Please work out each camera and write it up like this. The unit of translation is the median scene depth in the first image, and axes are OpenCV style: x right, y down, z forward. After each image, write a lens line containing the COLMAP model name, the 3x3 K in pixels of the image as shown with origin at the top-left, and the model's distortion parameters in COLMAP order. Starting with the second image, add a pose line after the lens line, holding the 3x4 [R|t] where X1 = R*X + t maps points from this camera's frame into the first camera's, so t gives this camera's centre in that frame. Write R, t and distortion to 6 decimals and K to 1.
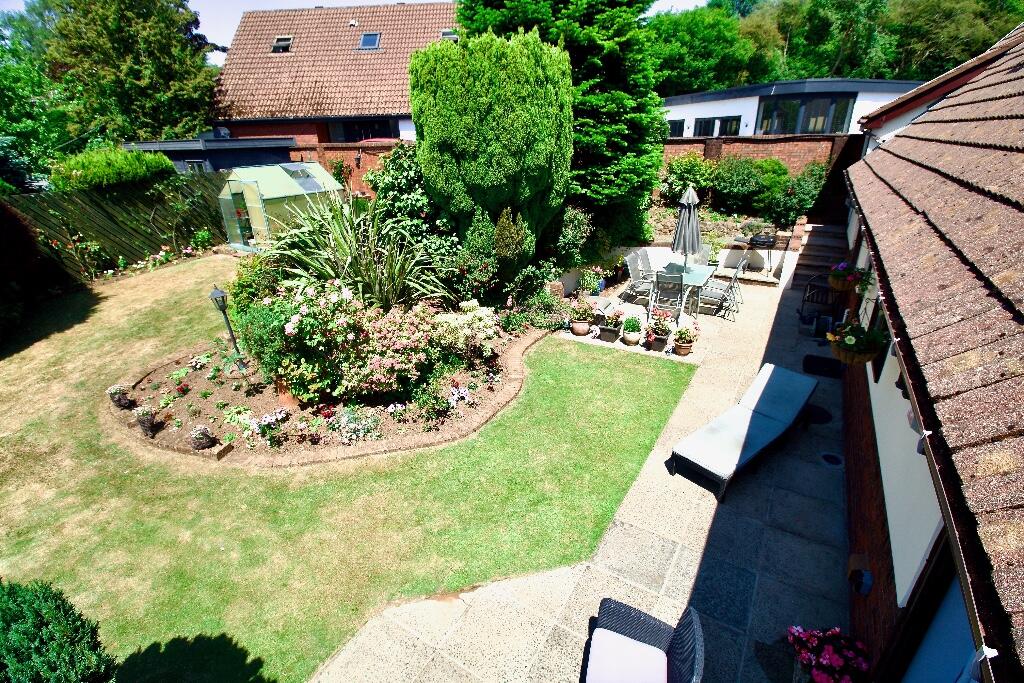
lens RADIAL K [[474.4, 0, 507.0], [0, 474.4, 338.6], [0, 0, 1]] dist [0.000322, -0.014134]
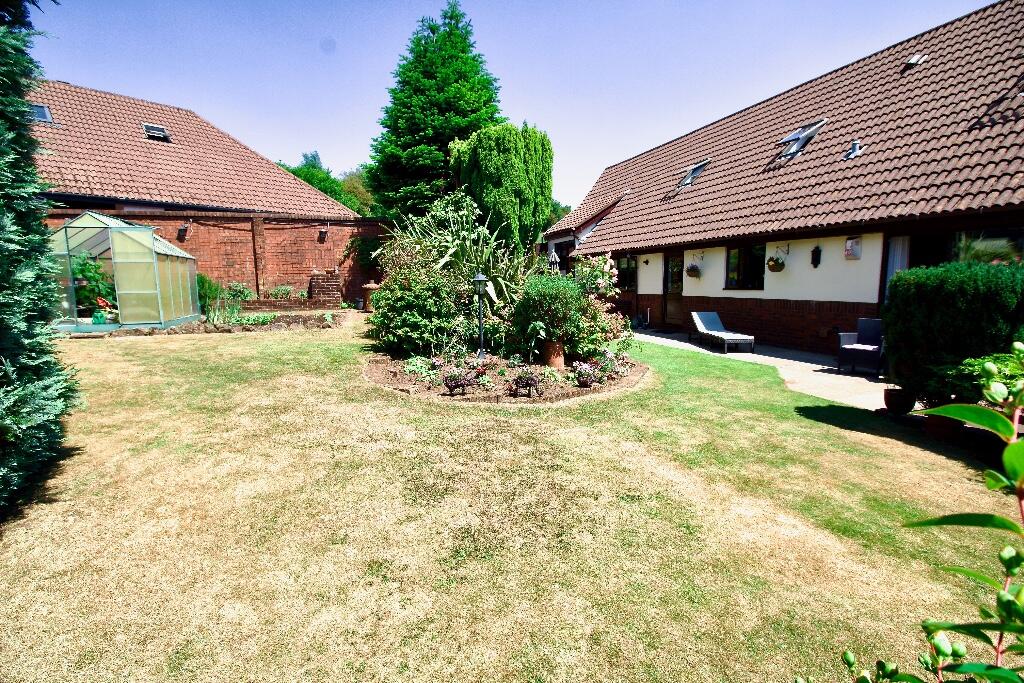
lens RADIAL K [[473.0, 0, 507.2], [0, 473.0, 340.3], [0, 0, 1]] dist [0.001356, -0.013245]
pose [[0.623715, -0.082695, 0.777265, -1.019441], [0.305069, 0.941280, -0.144657, 0.146808], [-0.719662, 0.327344, 0.612318, 0.271084]]
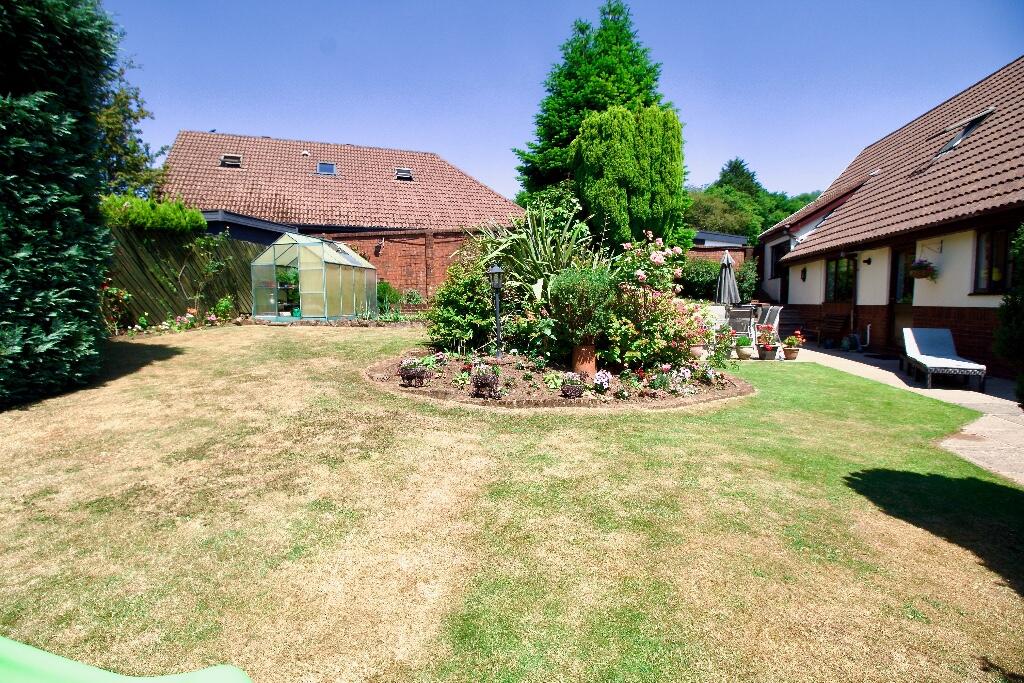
lens RADIAL K [[474.4, 0, 507.0], [0, 474.4, 338.6], [0, 0, 1]] dist [0.000322, -0.014134]
pose [[0.938467, -0.008823, 0.345255, -0.678046], [0.120860, 0.944854, -0.304374, 0.243530], [-0.323530, 0.327373, 0.887781, 0.132556]]
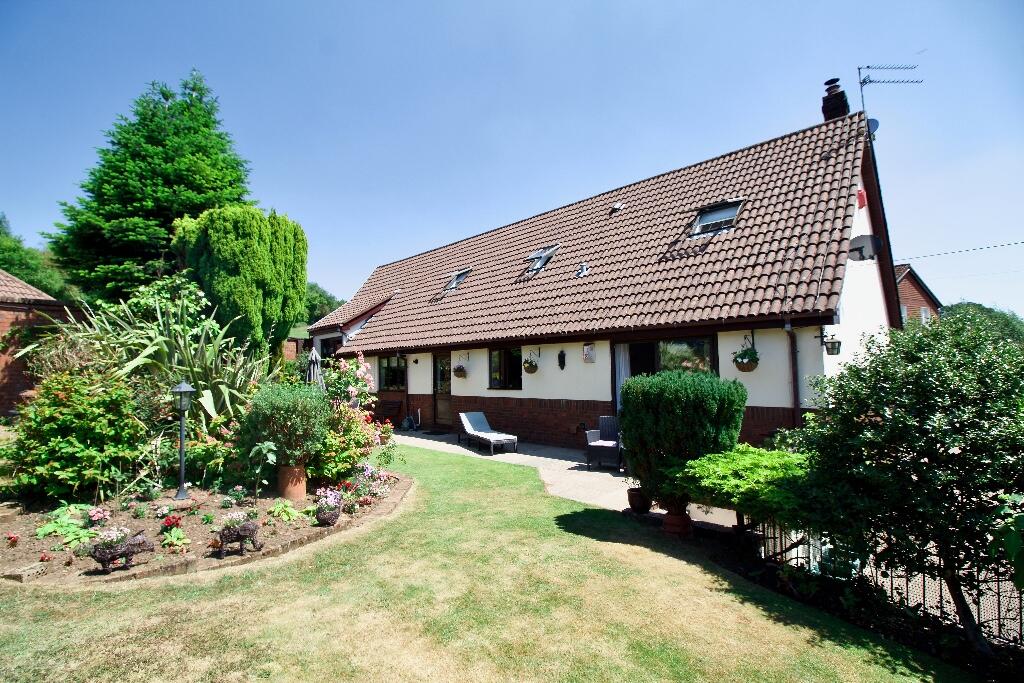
lens RADIAL K [[472.8, 0, 505.2], [0, 472.8, 340.1], [0, 0, 1]] dist [0.001500, -0.013959]
pose [[0.220233, 0.084459, 0.971784, -0.920063], [0.393821, 0.903742, -0.167796, 0.125001], [-0.892414, 0.419663, 0.165772, 0.269946]]
